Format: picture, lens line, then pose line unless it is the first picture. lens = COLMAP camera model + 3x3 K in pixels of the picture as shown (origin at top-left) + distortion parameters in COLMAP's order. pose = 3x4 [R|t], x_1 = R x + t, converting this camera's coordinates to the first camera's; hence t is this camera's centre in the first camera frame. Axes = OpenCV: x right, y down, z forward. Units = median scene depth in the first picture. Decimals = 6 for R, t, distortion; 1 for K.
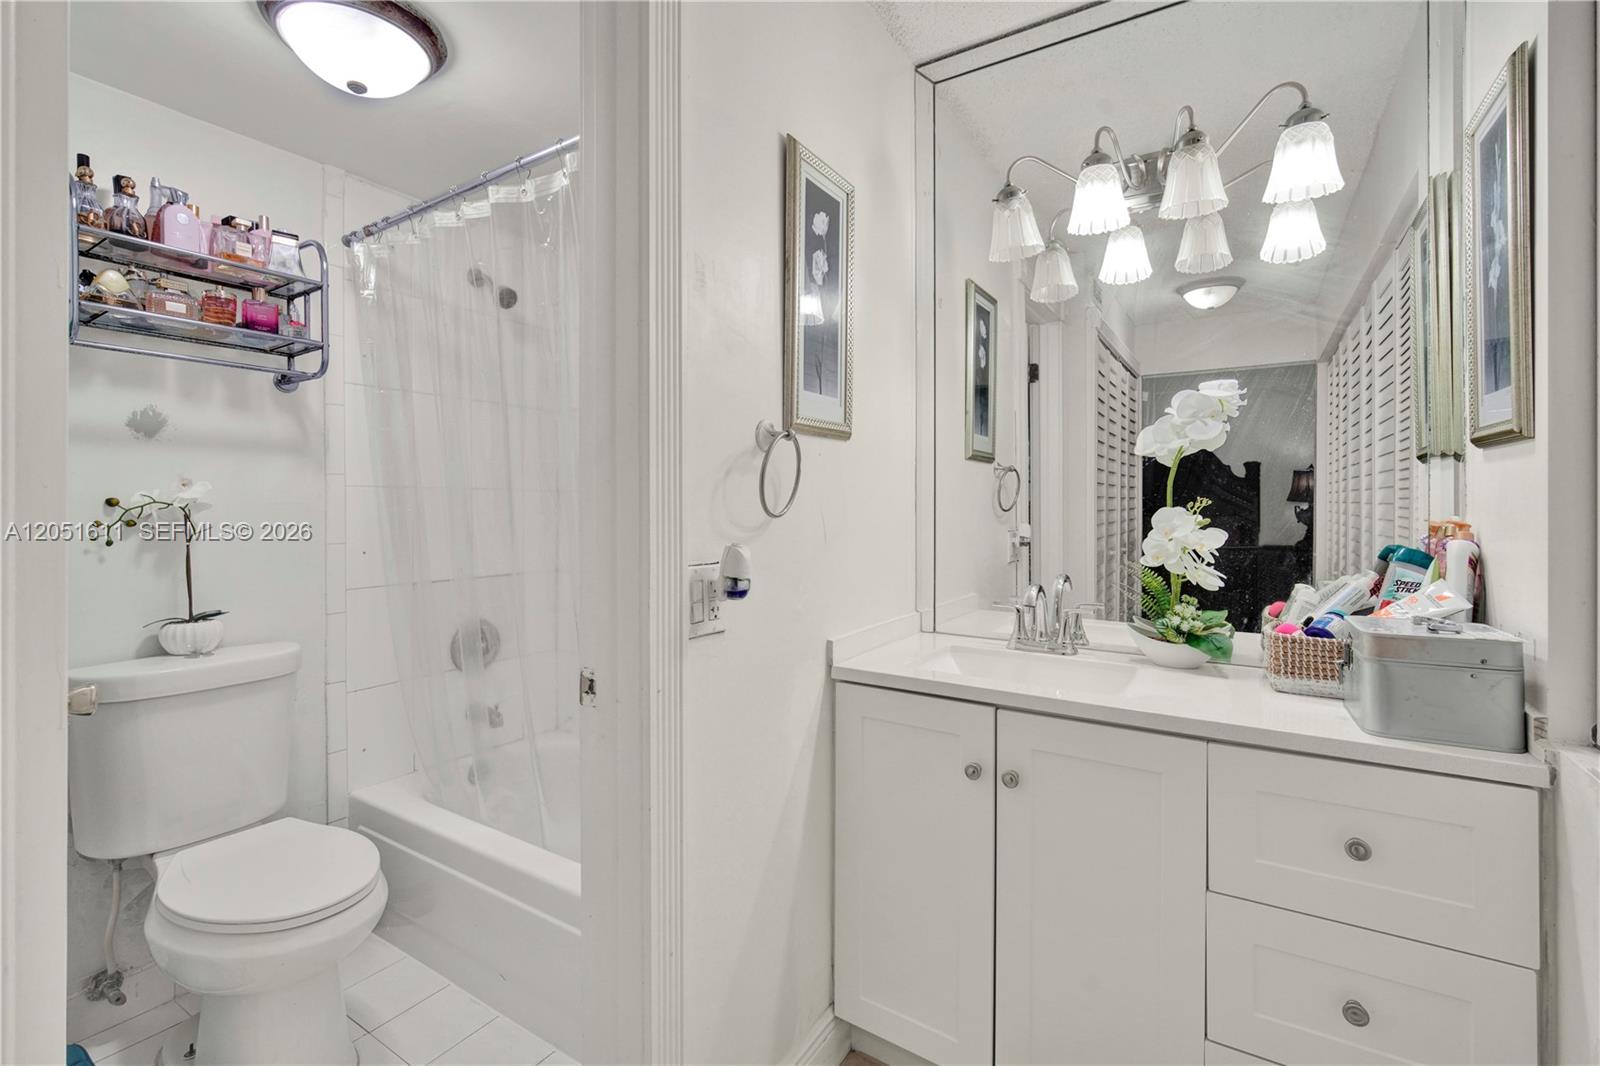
lens RADIAL K [[718.1, 0, 801.7], [0, 718.1, 507.7], [0, 0, 1]] dist [-0.002326, 0.000236]
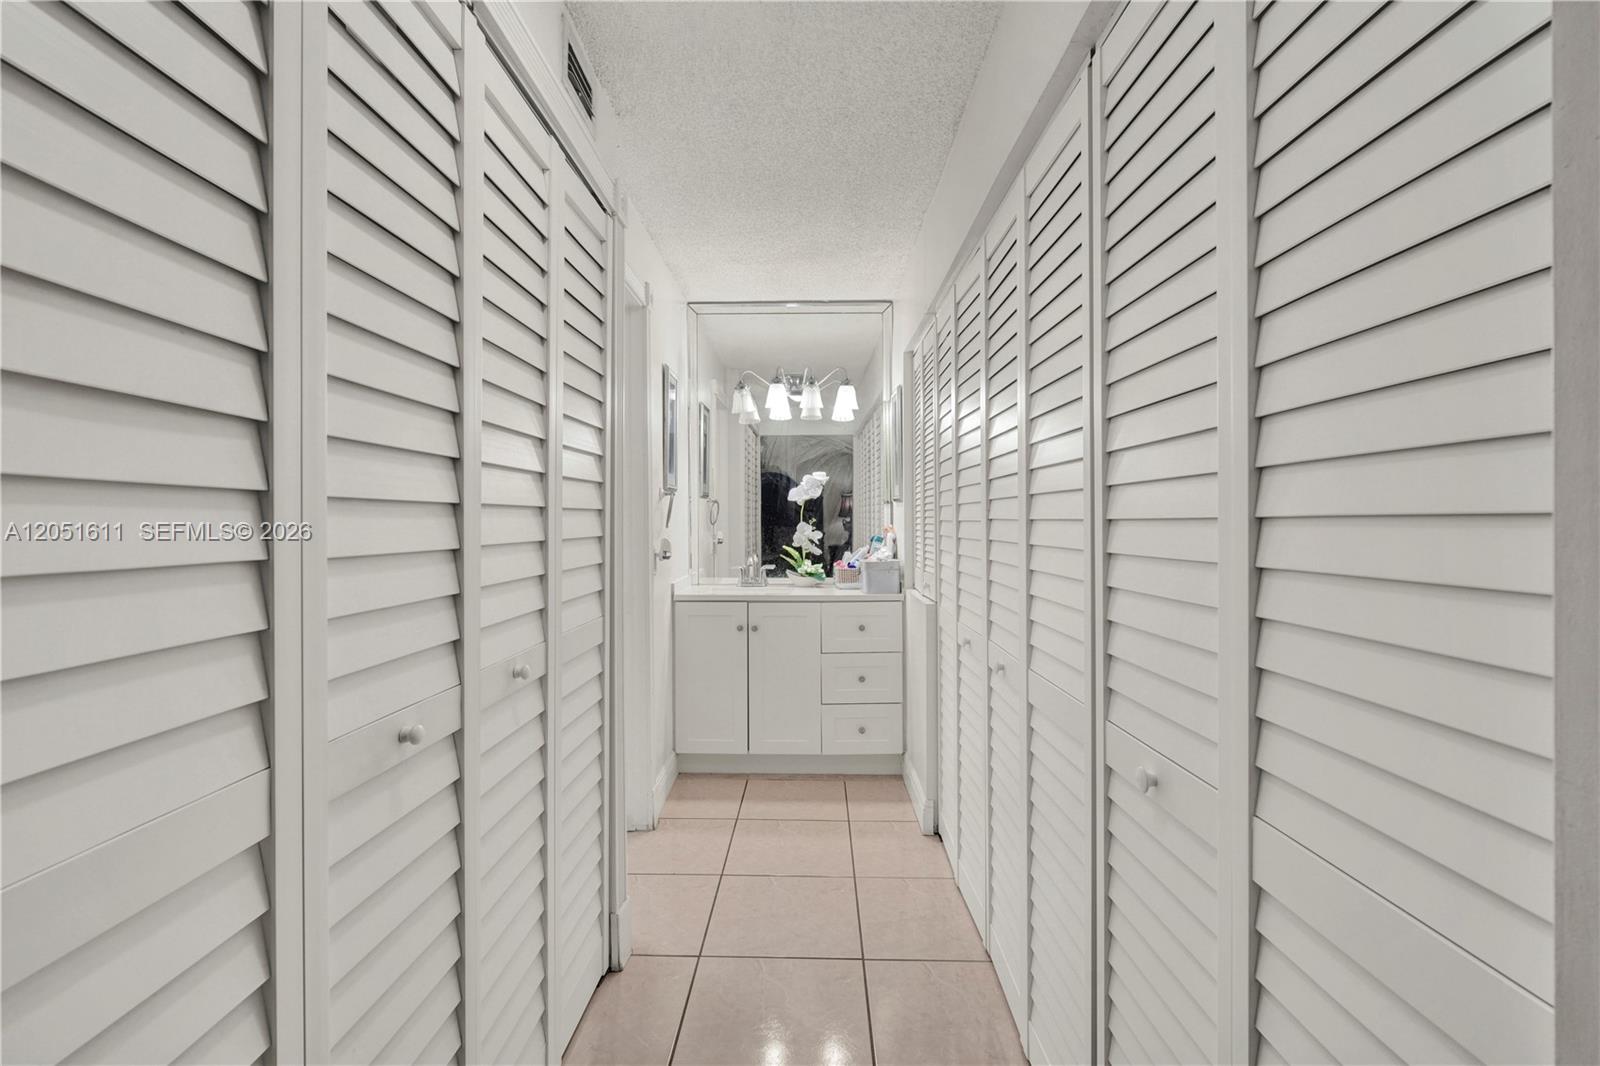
lens RADIAL K [[718.1, 0, 798.3], [0, 718.1, 525.9], [0, 0, 1]] dist [-0.002326, 0.000236]
pose [[0.856396, -0.010226, 0.516218, -0.778964], [0.007167, 0.999943, 0.007918, -0.008395], [-0.516269, -0.003082, 0.856421, -1.113583]]
